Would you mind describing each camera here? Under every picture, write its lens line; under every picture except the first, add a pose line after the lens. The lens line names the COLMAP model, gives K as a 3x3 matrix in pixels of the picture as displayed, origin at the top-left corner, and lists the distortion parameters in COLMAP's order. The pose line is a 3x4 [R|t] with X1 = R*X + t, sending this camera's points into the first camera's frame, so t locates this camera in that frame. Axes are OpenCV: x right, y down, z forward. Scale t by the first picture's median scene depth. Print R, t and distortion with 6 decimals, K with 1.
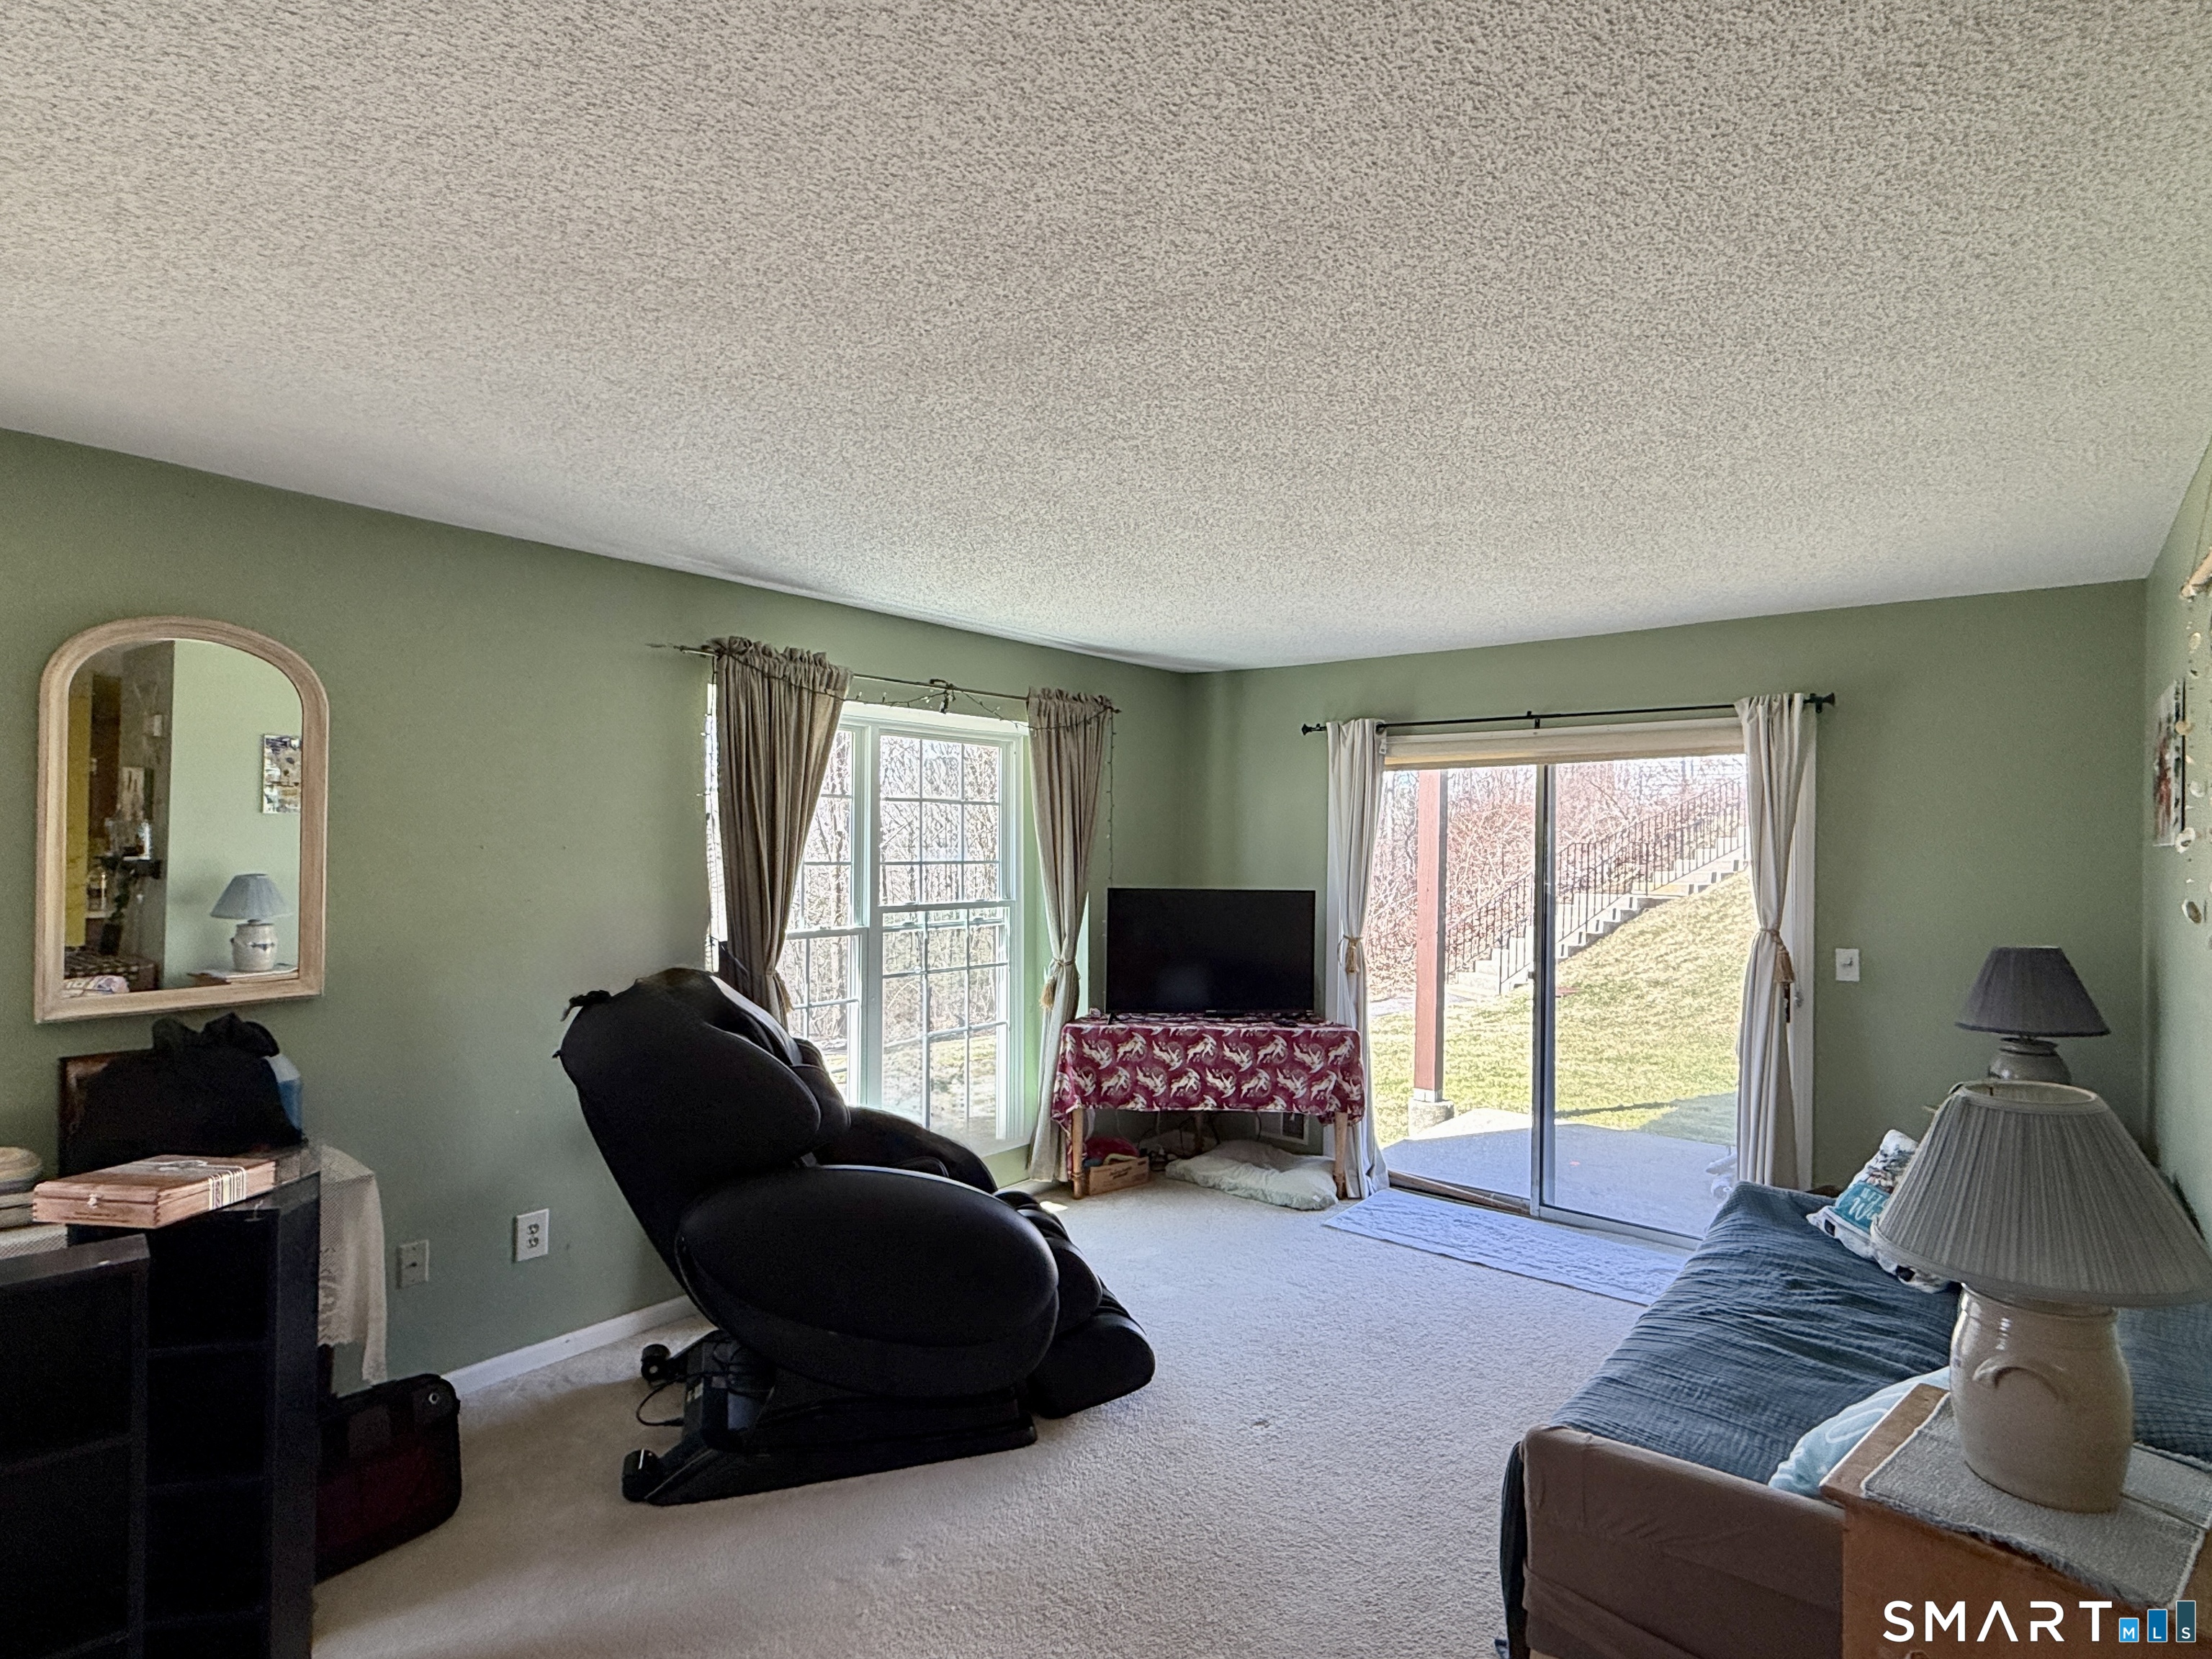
lens RADIAL K [[1125.1, 0, 1106.0], [0, 1125.1, 829.5], [0, 0, 1]] dist [0.004258, 0.000646]
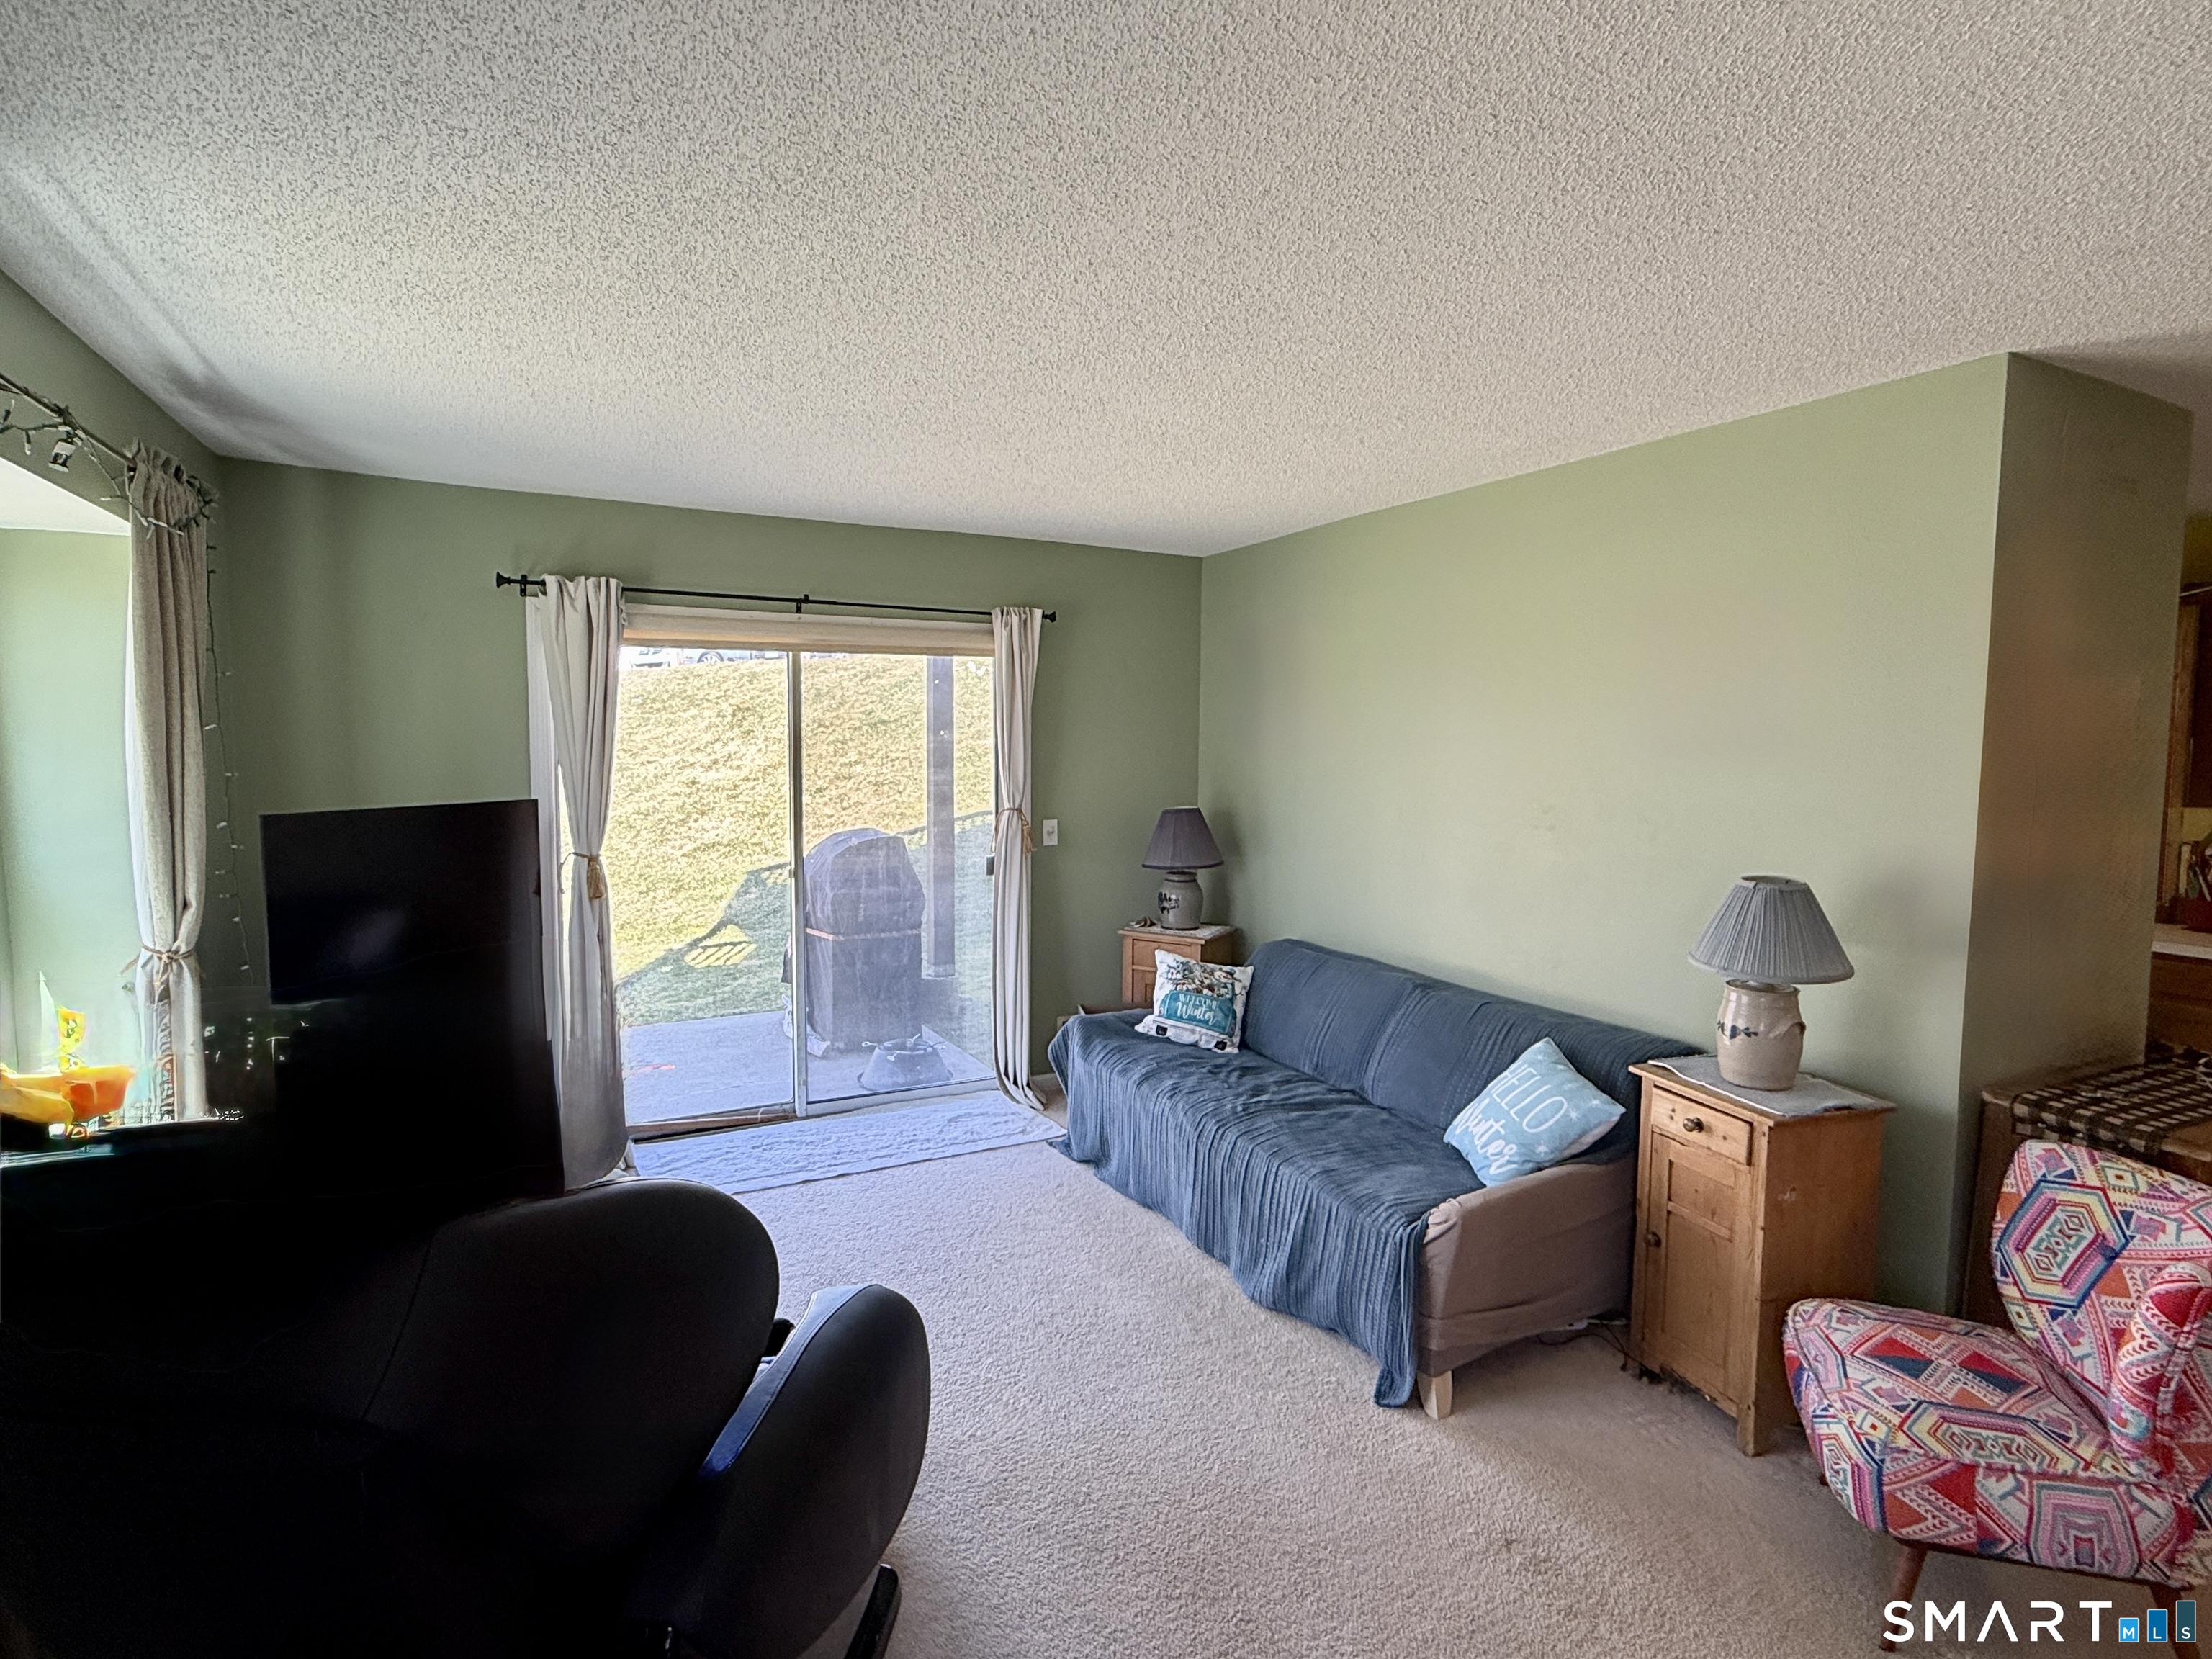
lens RADIAL K [[1125.1, 0, 1106.0], [0, 1125.1, 829.5], [0, 0, 1]] dist [0.004258, 0.000646]
pose [[0.400229, -0.082701, 0.912676, -0.420951], [-0.013041, 0.995305, 0.095906, -0.003584], [-0.916322, -0.050286, 0.397271, 0.413878]]
